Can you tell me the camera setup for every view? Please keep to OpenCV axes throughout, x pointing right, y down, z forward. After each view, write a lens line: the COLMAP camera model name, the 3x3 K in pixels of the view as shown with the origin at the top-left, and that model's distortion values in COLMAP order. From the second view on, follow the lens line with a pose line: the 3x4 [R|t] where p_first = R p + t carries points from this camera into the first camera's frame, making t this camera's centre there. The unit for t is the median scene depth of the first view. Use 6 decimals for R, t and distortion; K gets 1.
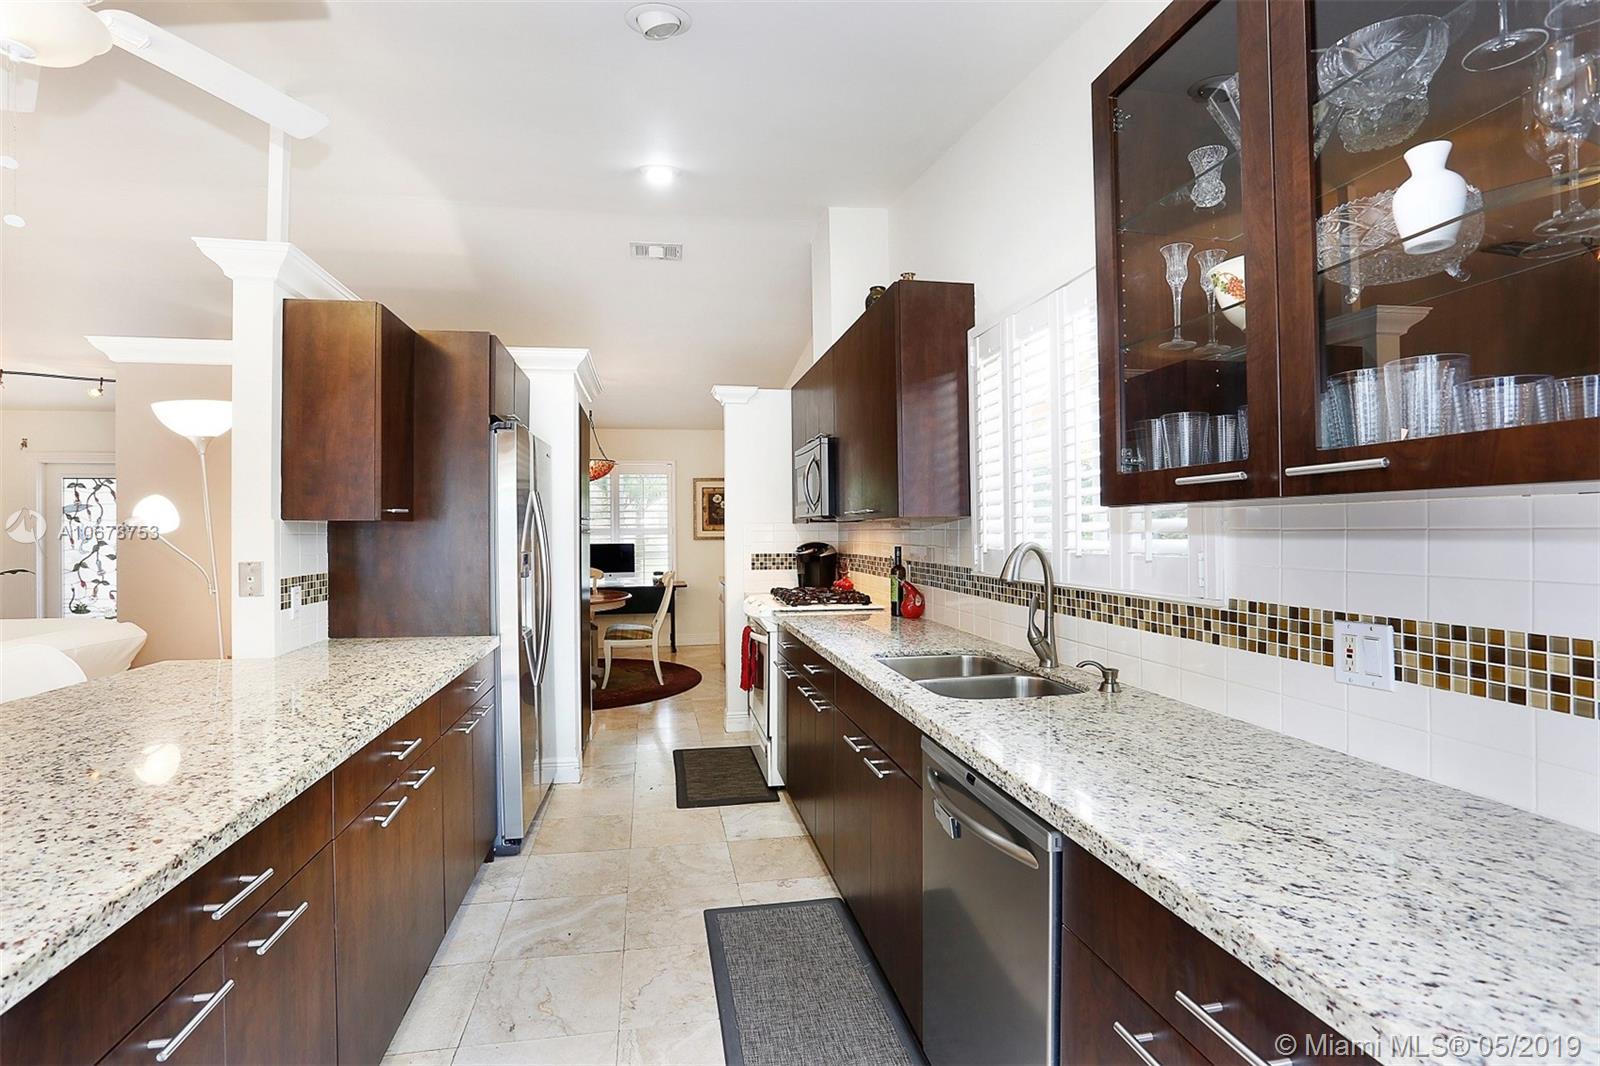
lens RADIAL K [[774.3, 0, 800.2], [0, 774.3, 527.1], [0, 0, 1]] dist [-0.054640, 0.028837]
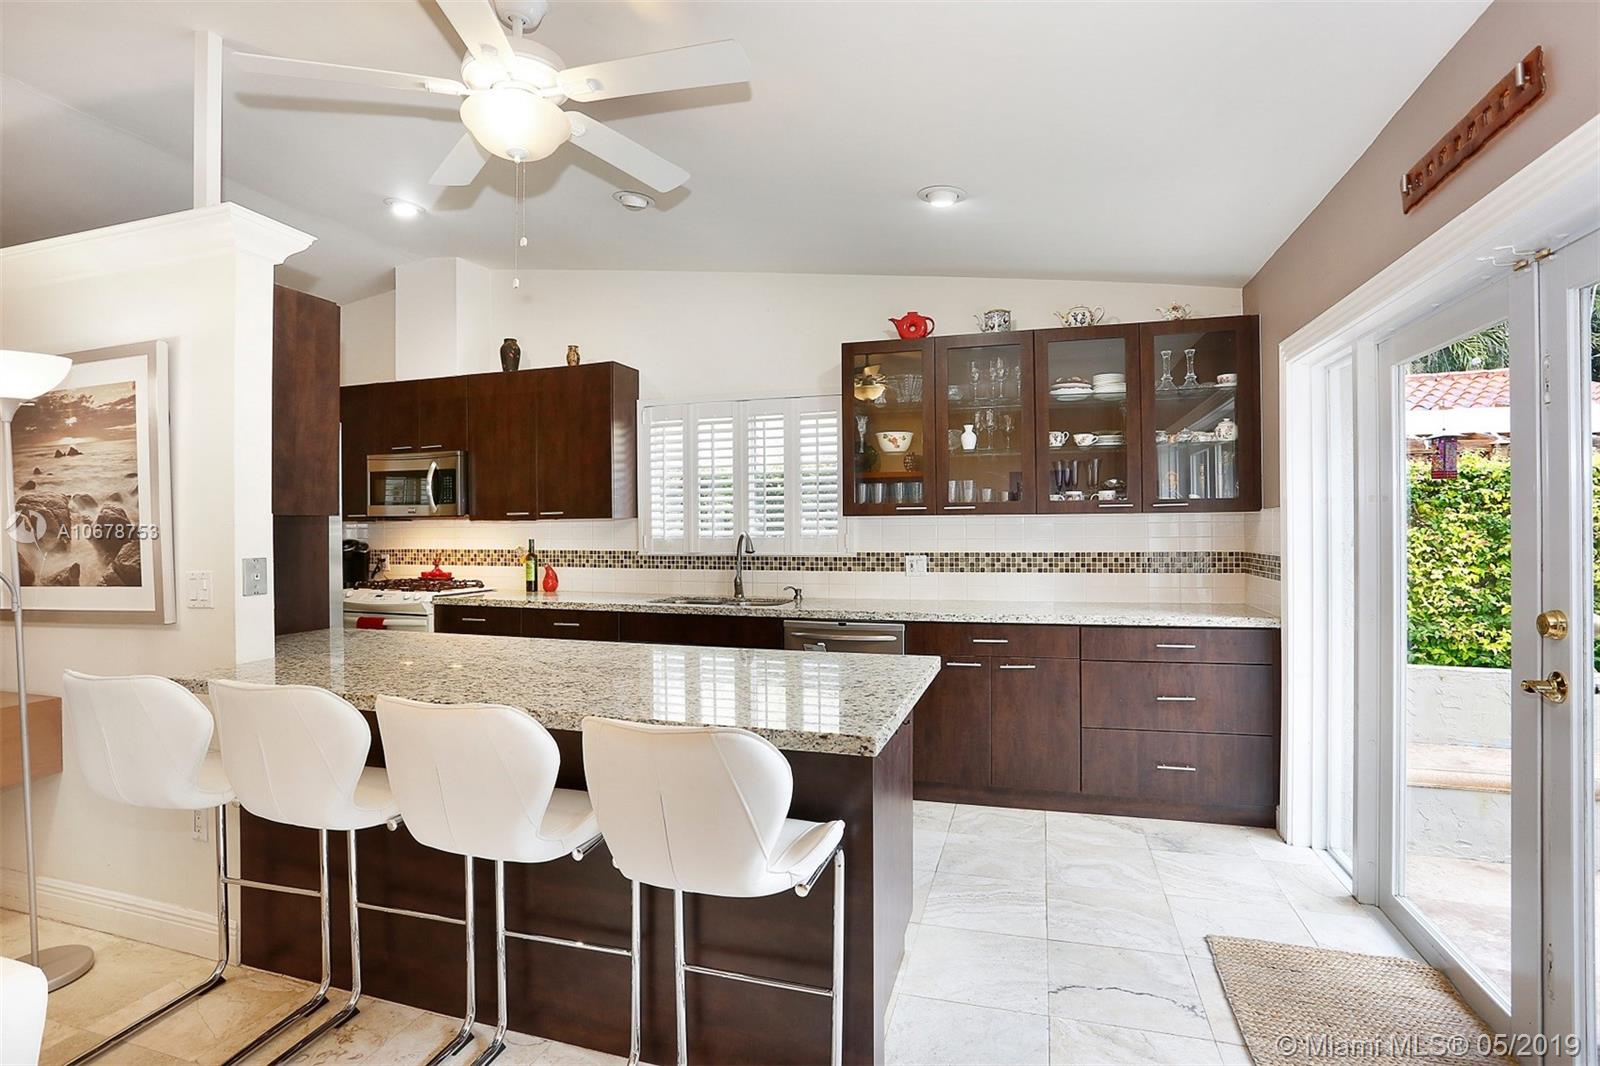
lens RADIAL K [[776.0, 0, 788.0], [0, 776.0, 526.8], [0, 0, 1]] dist [-0.057994, 0.025756]
pose [[0.488097, 0.003217, 0.872783, -1.653521], [-0.000643, 0.999994, -0.003326, 0.015028], [-0.872789, 0.001062, 0.488097, -0.064897]]
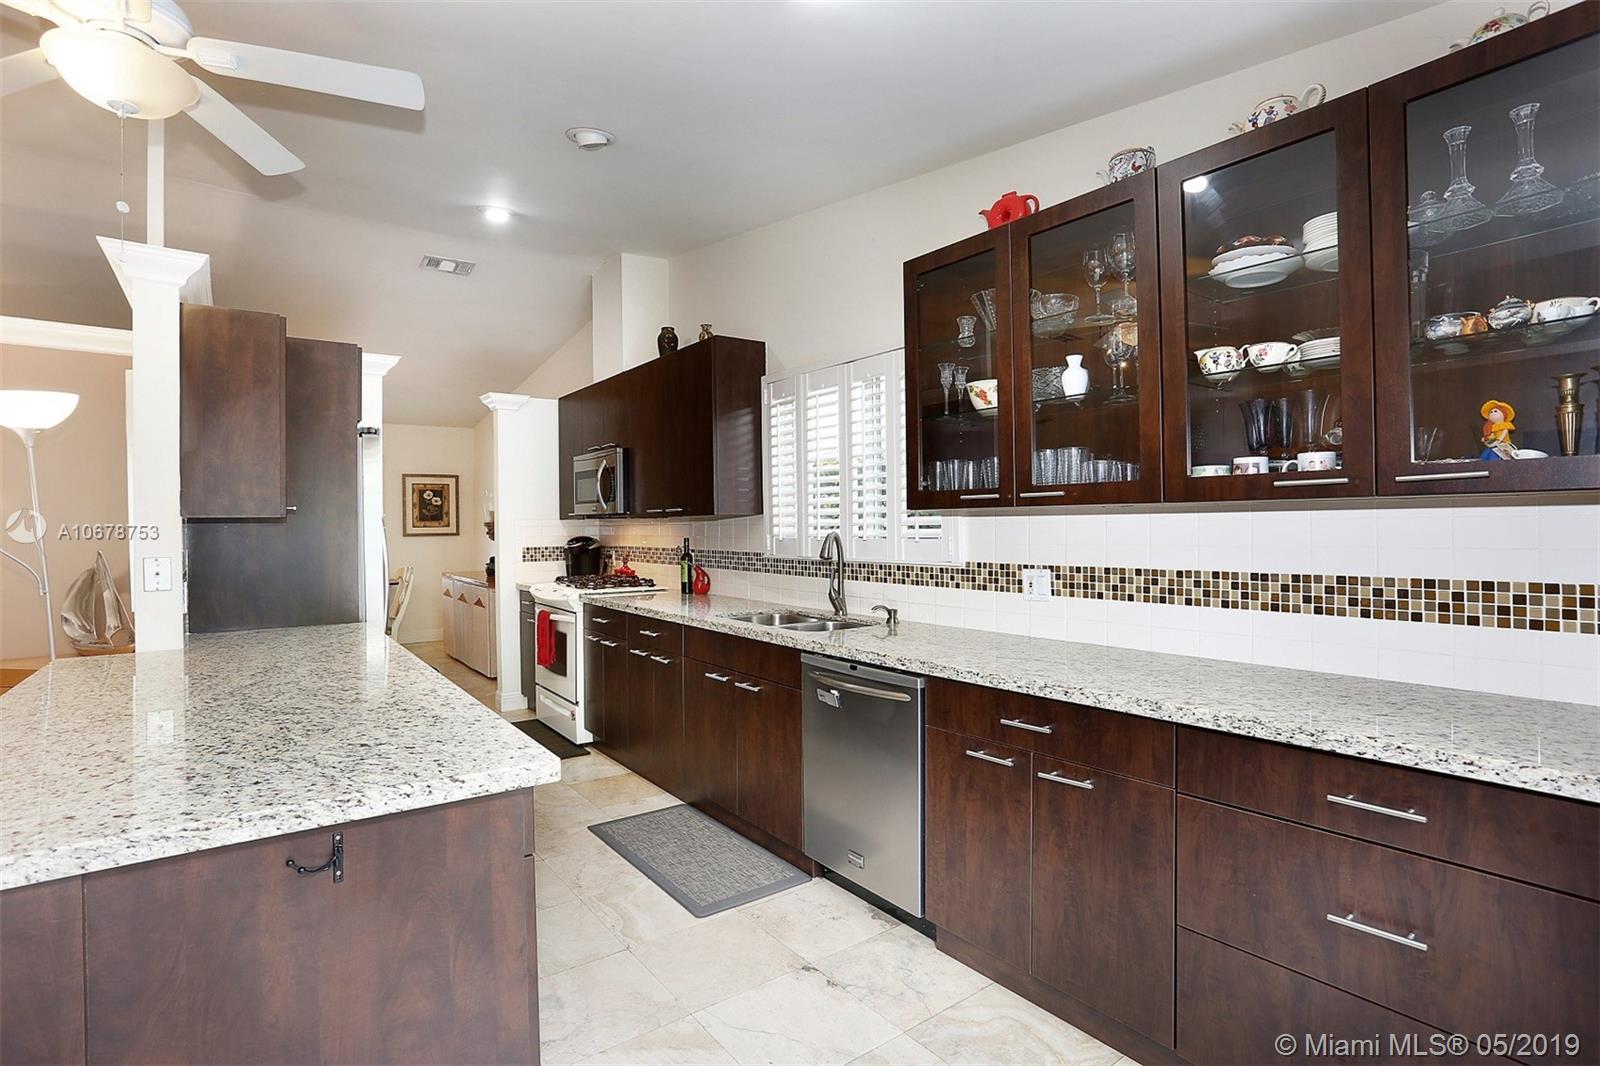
lens RADIAL K [[776.0, 0, 788.0], [0, 776.0, 526.8], [0, 0, 1]] dist [-0.057994, 0.025756]
pose [[0.906084, -0.004514, 0.423074, -0.515679], [0.002649, 0.999984, 0.004996, 0.002544], [-0.423090, -0.003406, 0.906081, -0.409089]]
